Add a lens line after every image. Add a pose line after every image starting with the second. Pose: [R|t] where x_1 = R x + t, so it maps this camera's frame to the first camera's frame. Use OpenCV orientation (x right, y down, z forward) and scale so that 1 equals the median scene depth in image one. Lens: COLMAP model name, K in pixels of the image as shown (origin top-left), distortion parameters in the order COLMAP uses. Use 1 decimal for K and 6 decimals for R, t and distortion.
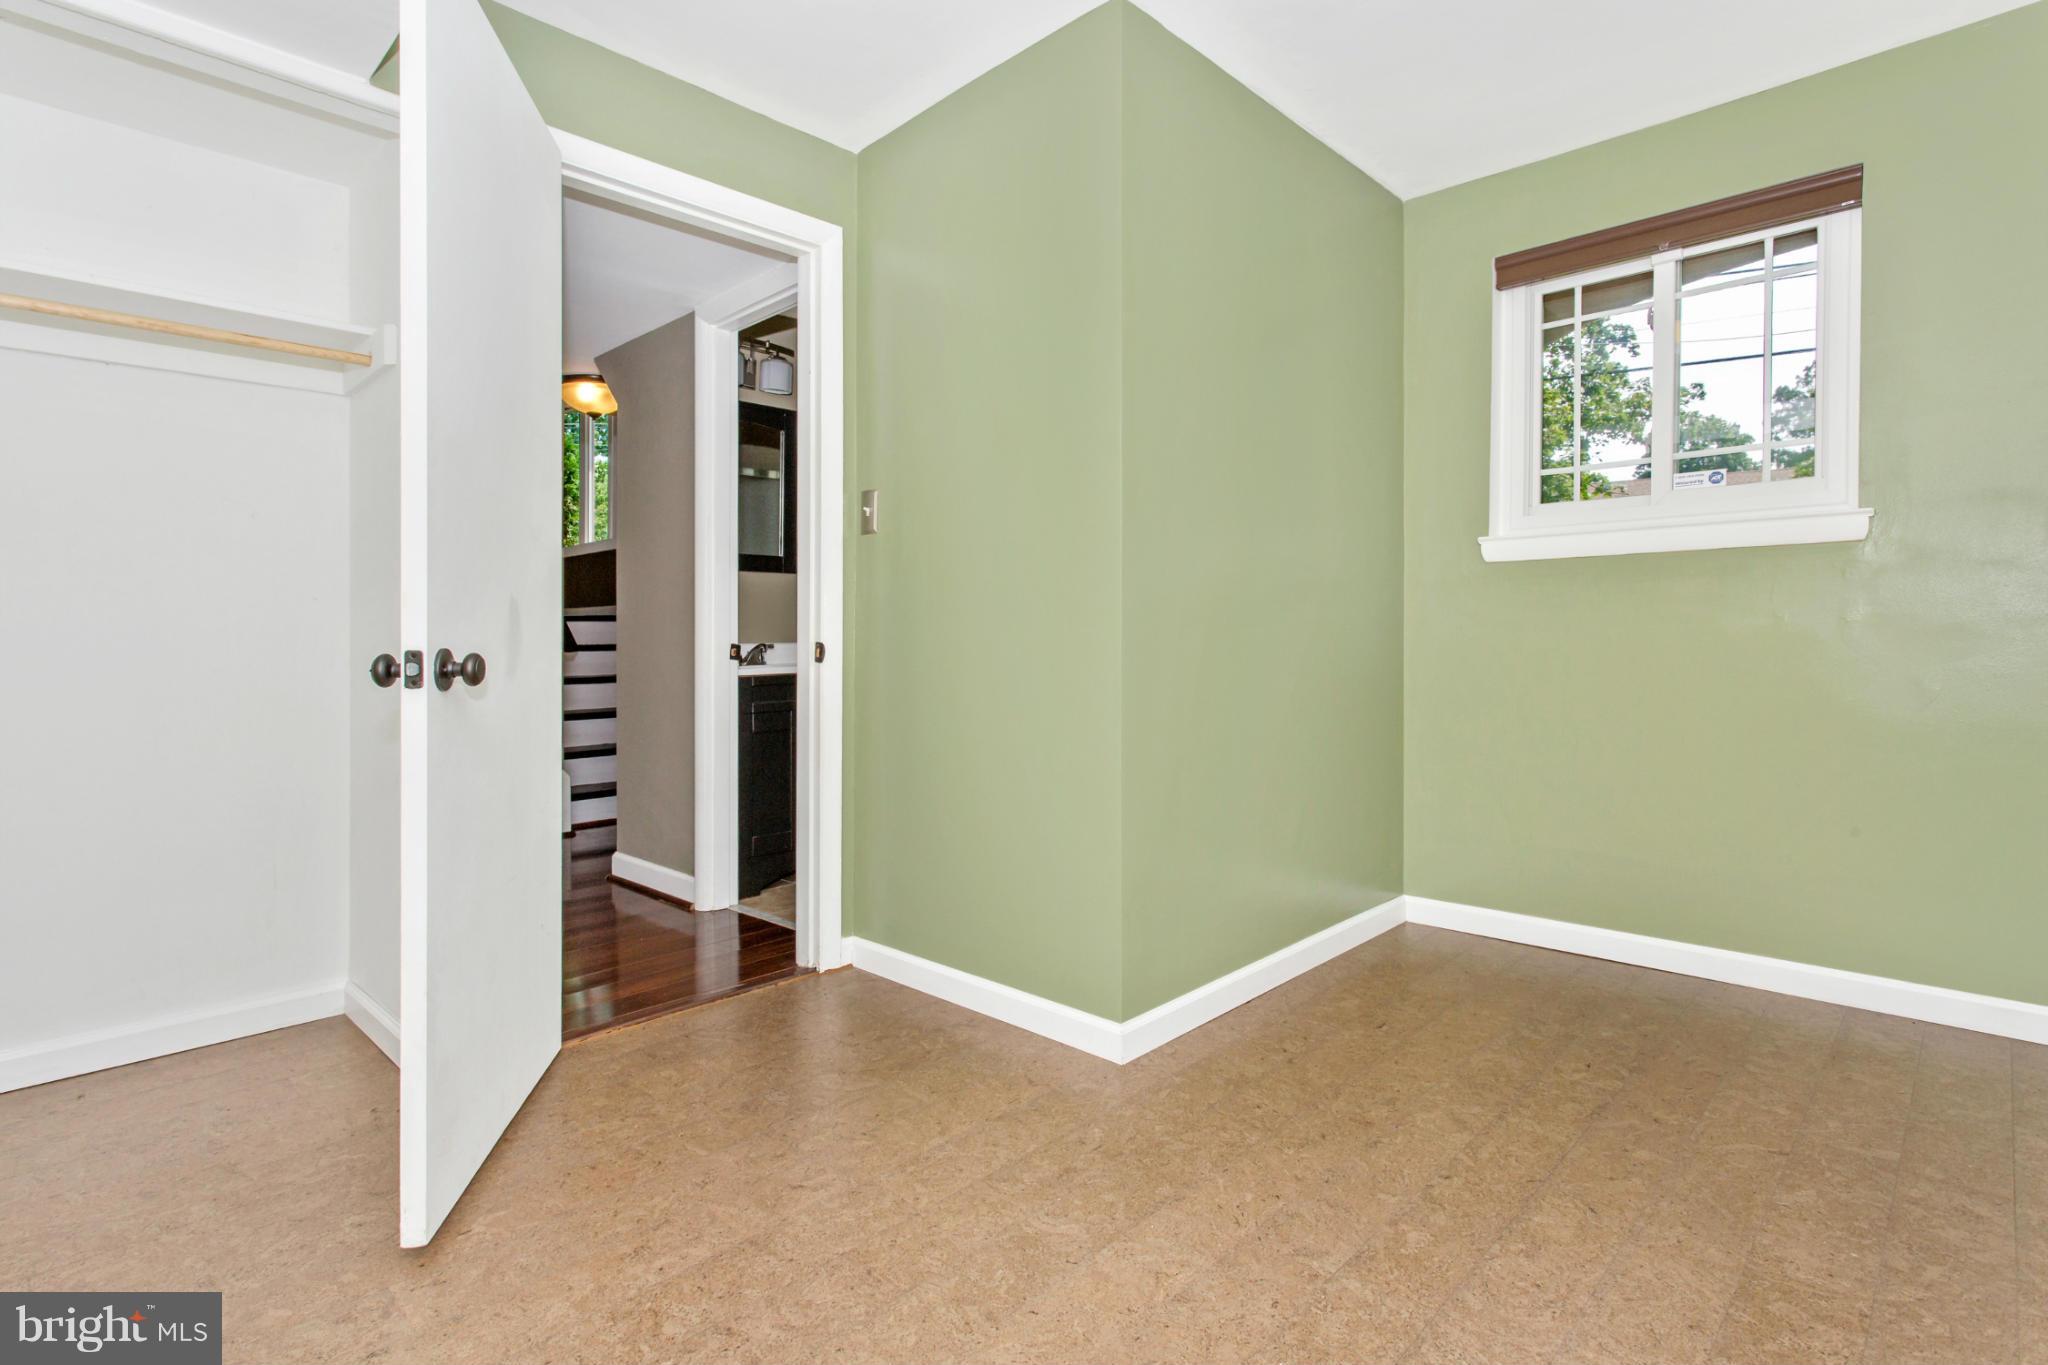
lens RADIAL K [[996.9, 0, 1011.9], [0, 996.9, 619.8], [0, 0, 1]] dist [0.001912, -0.000138]
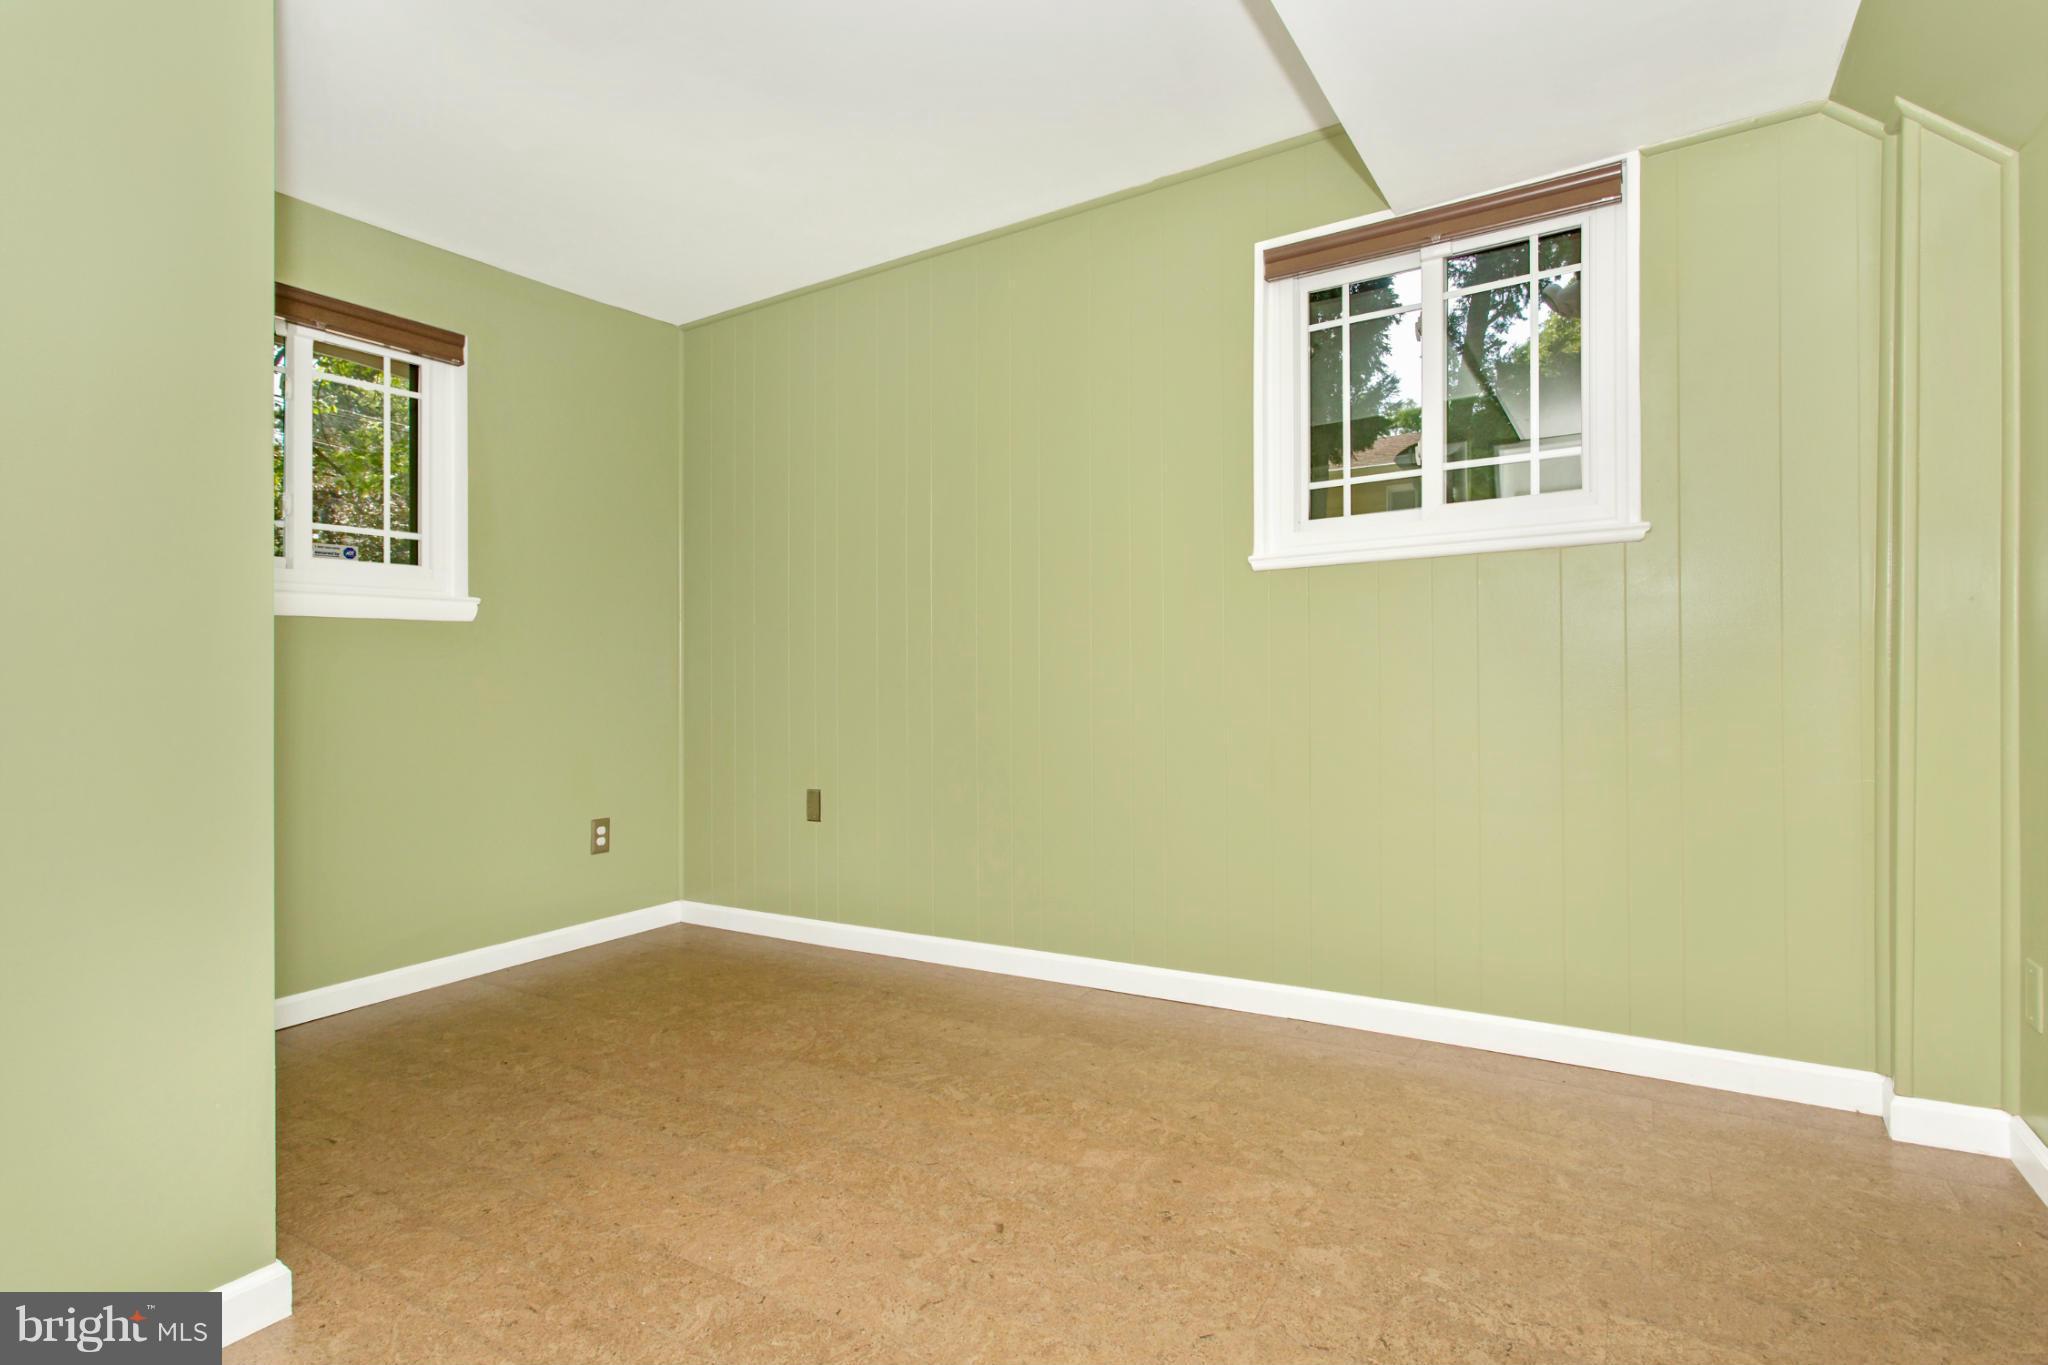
lens RADIAL K [[996.9, 0, 1022.7], [0, 996.9, 690.4], [0, 0, 1]] dist [0.001912, -0.000138]
pose [[-0.222187, 0.003746, 0.974997, -0.759354], [0.006763, 0.999974, -0.002300, 0.024455], [-0.974981, 0.006083, -0.222206, 0.743372]]
